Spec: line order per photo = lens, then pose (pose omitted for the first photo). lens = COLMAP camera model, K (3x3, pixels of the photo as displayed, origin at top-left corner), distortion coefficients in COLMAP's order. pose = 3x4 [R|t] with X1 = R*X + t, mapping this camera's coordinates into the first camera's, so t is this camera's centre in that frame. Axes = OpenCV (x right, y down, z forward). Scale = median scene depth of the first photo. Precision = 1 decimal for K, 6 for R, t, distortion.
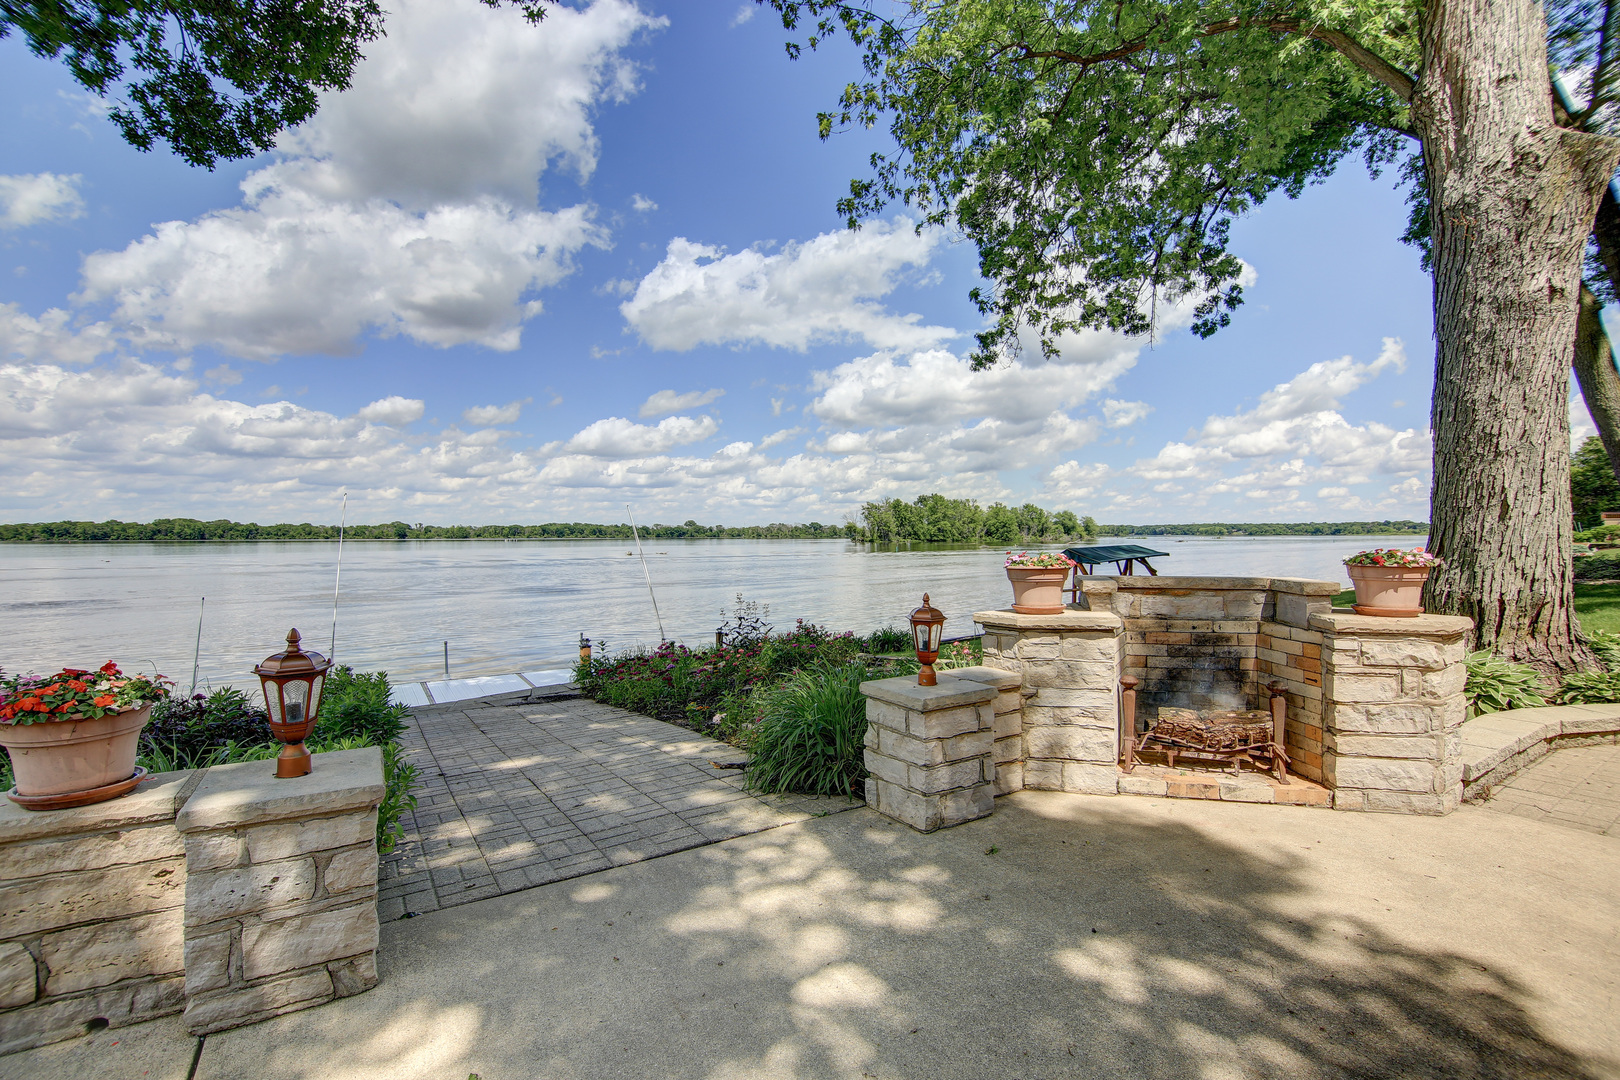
lens RADIAL K [[722.6, 0, 799.3], [0, 722.6, 535.9], [0, 0, 1]] dist [-0.004493, -0.007376]
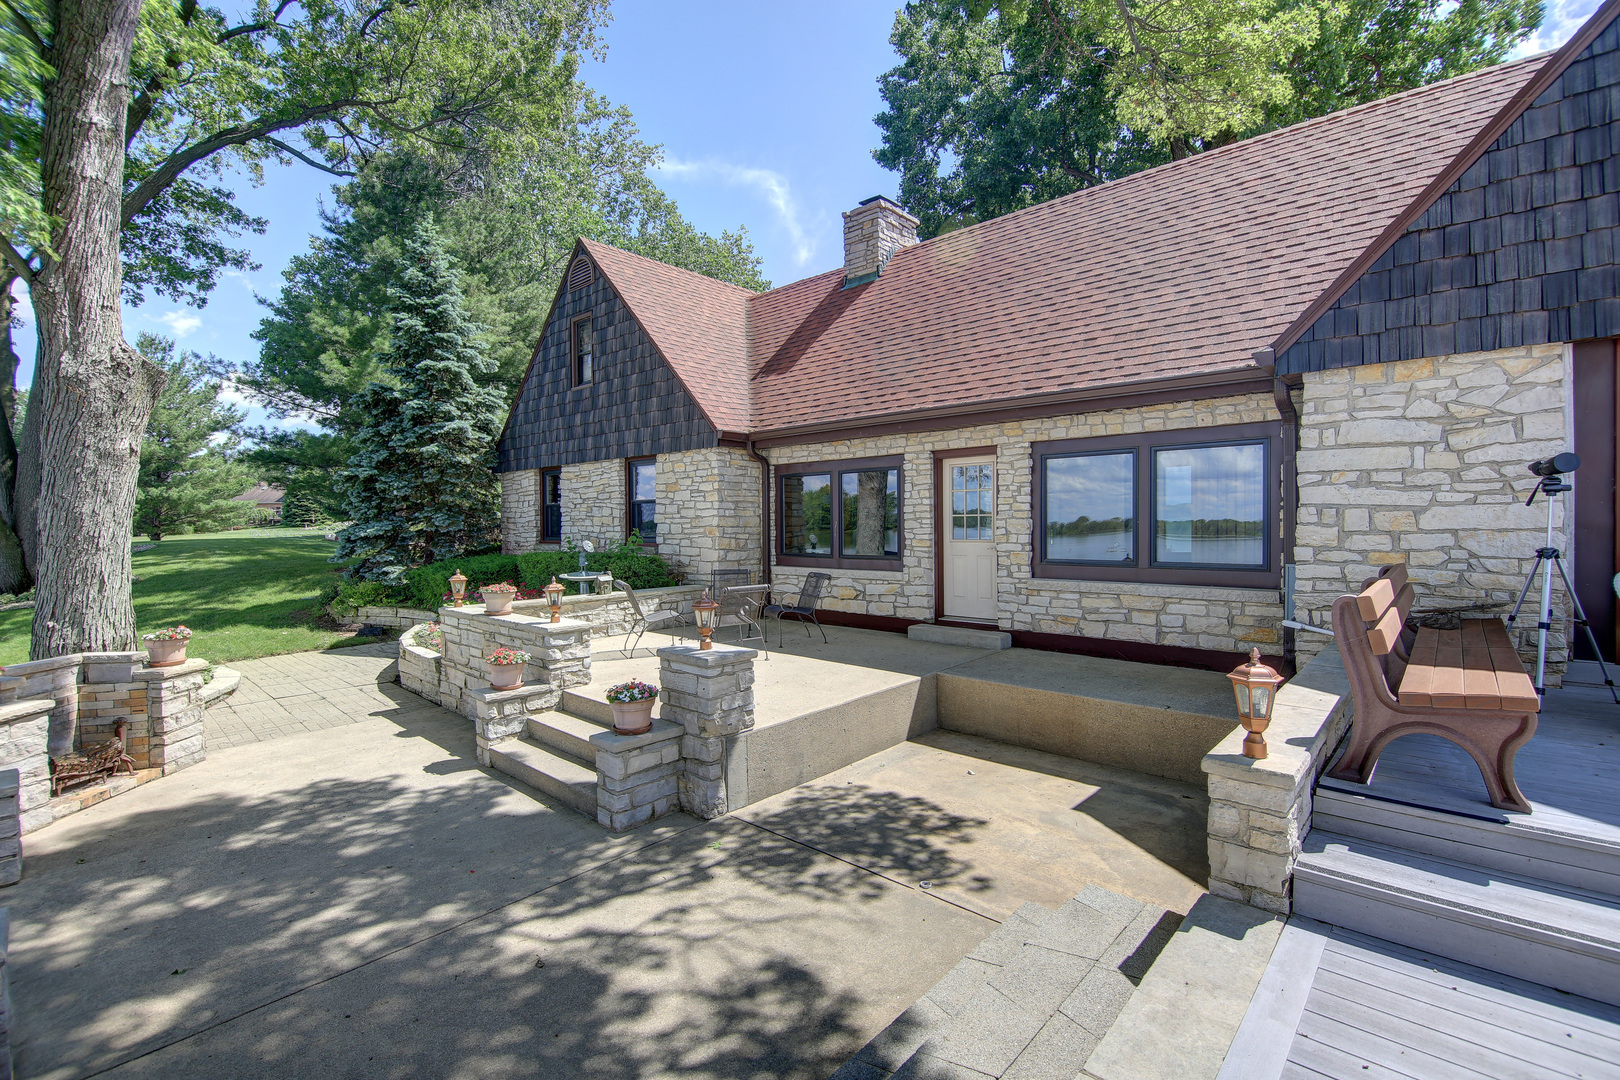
lens RADIAL K [[722.6, 0, 802.6], [0, 722.6, 531.5], [0, 0, 1]] dist [-0.004493, -0.007376]
pose [[-0.291013, -0.001931, 0.956717, -0.935694], [0.011074, 0.999924, 0.005386, -0.146522], [-0.956655, 0.012162, -0.290969, 0.002416]]
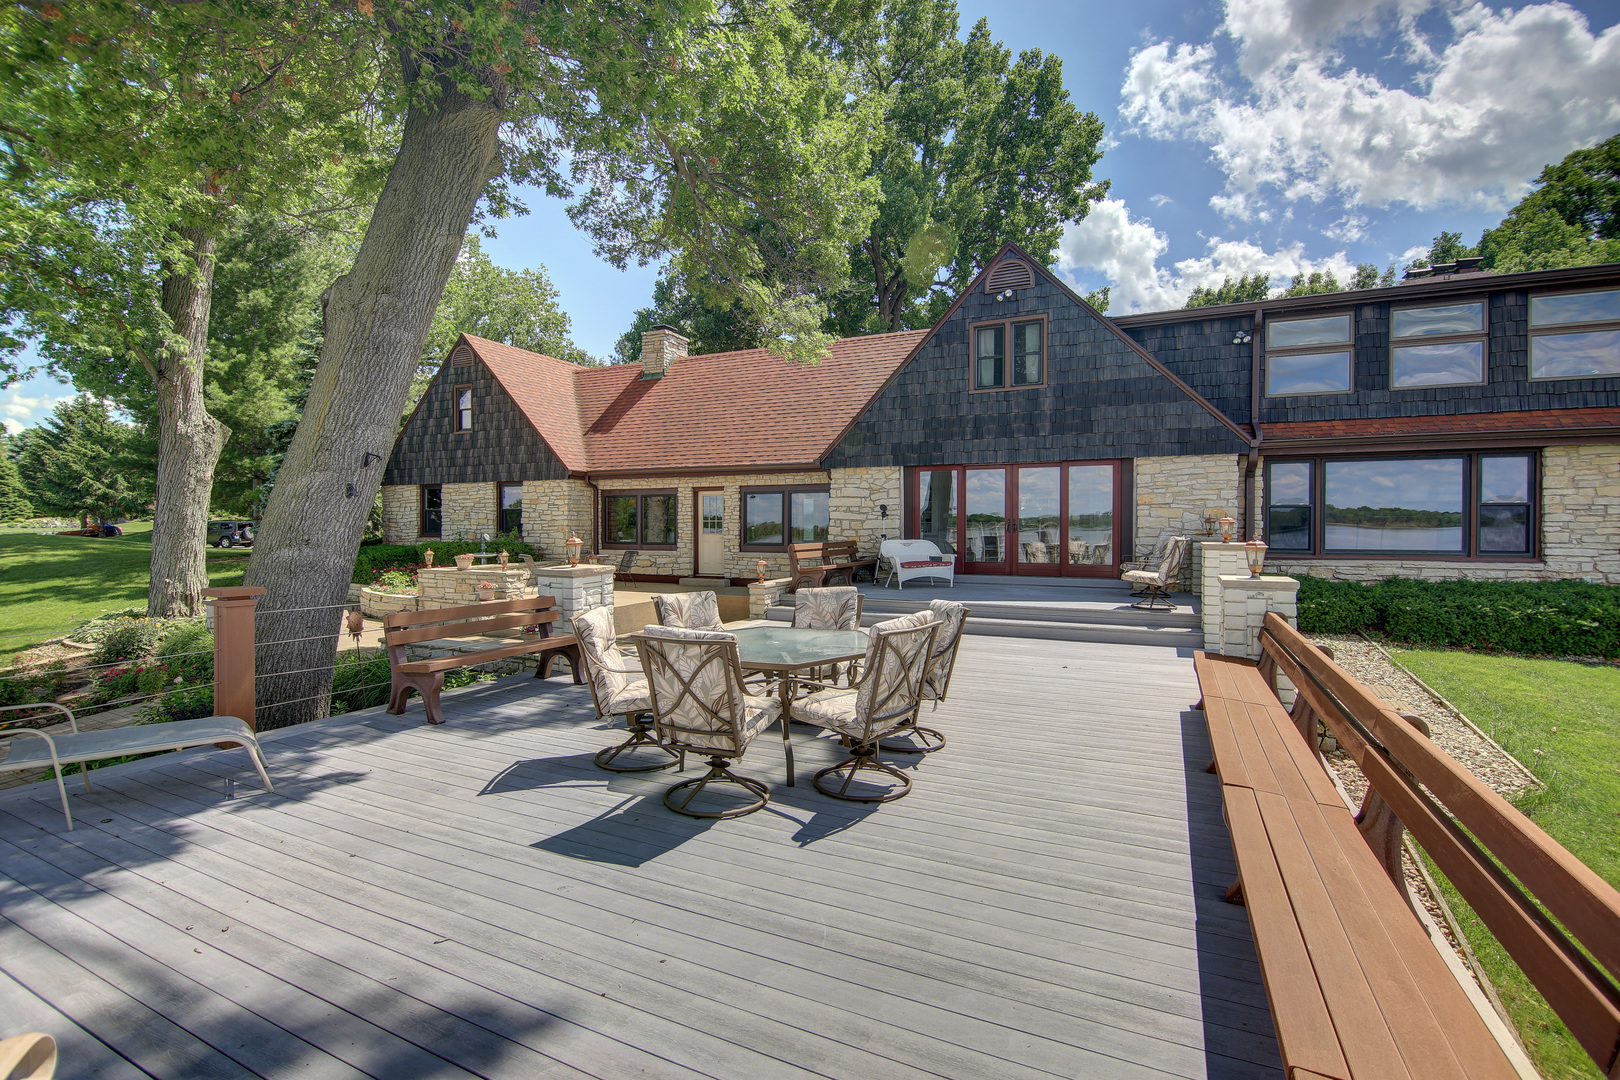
lens RADIAL K [[722.6, 0, 808.0], [0, 722.6, 531.6], [0, 0, 1]] dist [-0.004493, -0.007376]
pose [[-0.566929, -0.001423, 0.823766, -2.427746], [0.004281, 0.999980, 0.004674, -0.136721], [-0.823756, 0.006177, -0.566911, 0.654632]]
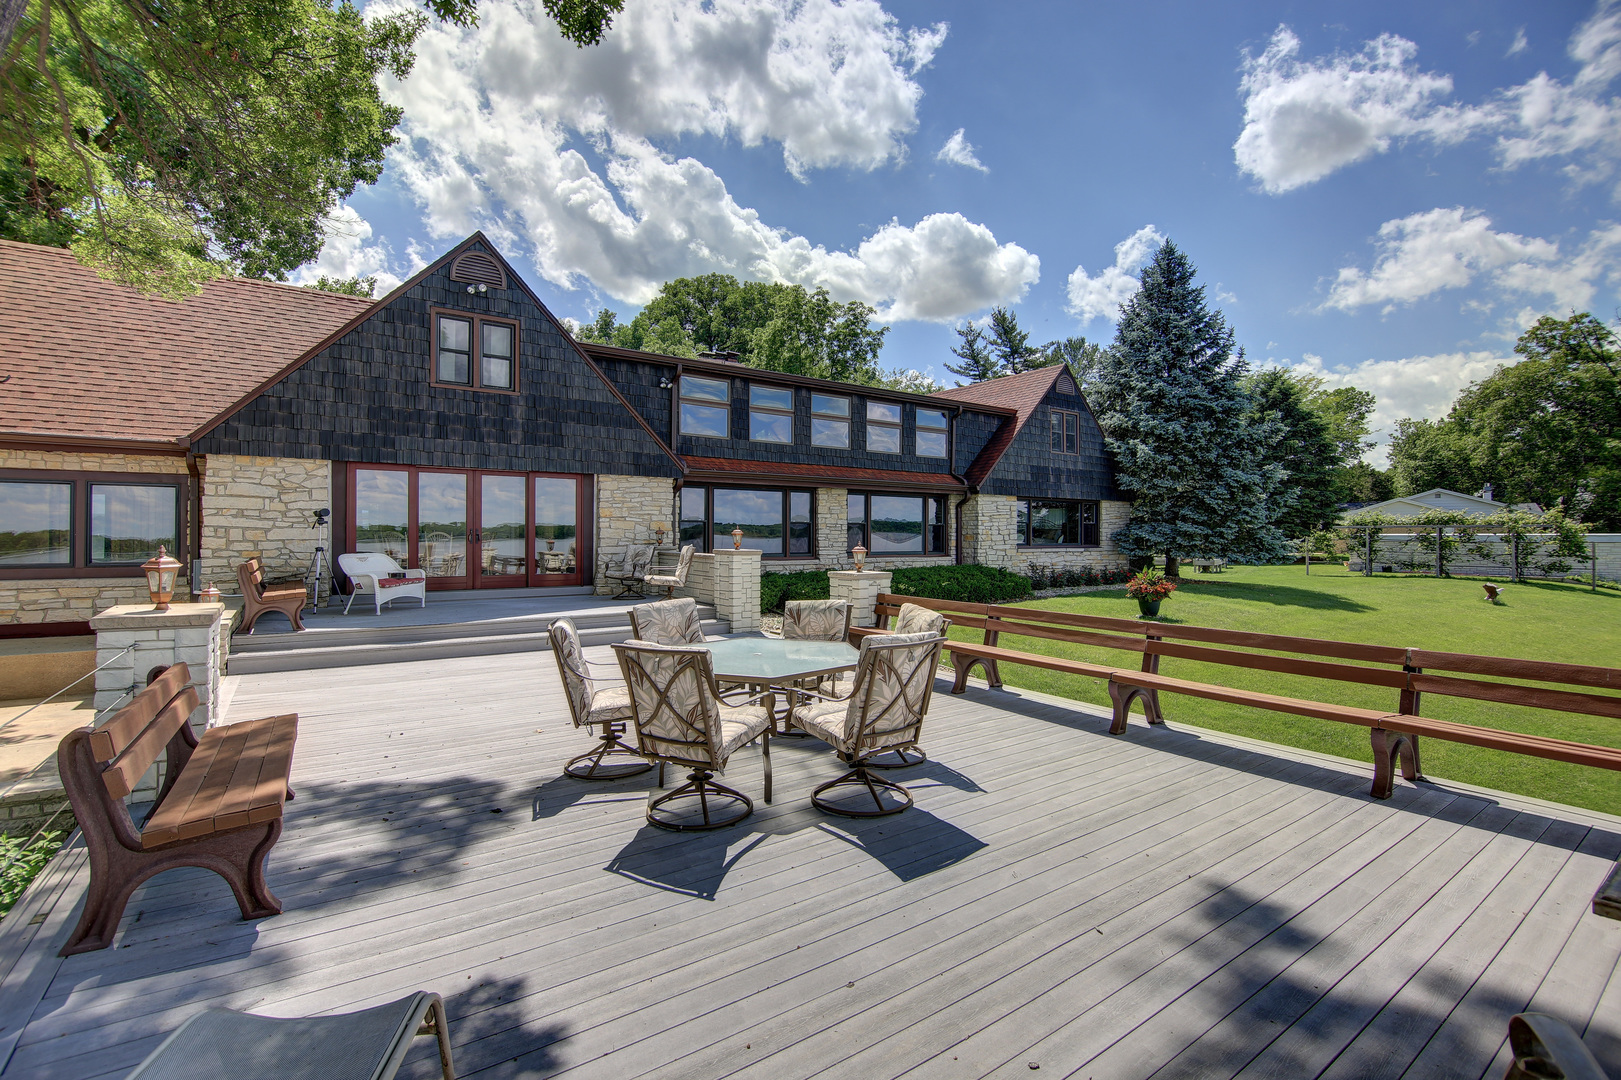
lens RADIAL K [[723.1, 0, 814.8], [0, 723.1, 535.5], [0, 0, 1]] dist [-0.004493, -0.007376]
pose [[-0.995772, 0.003753, -0.091782, -1.608116], [0.003729, 0.999993, 0.000425, -0.141353], [0.091783, 0.000081, -0.995779, 1.095165]]
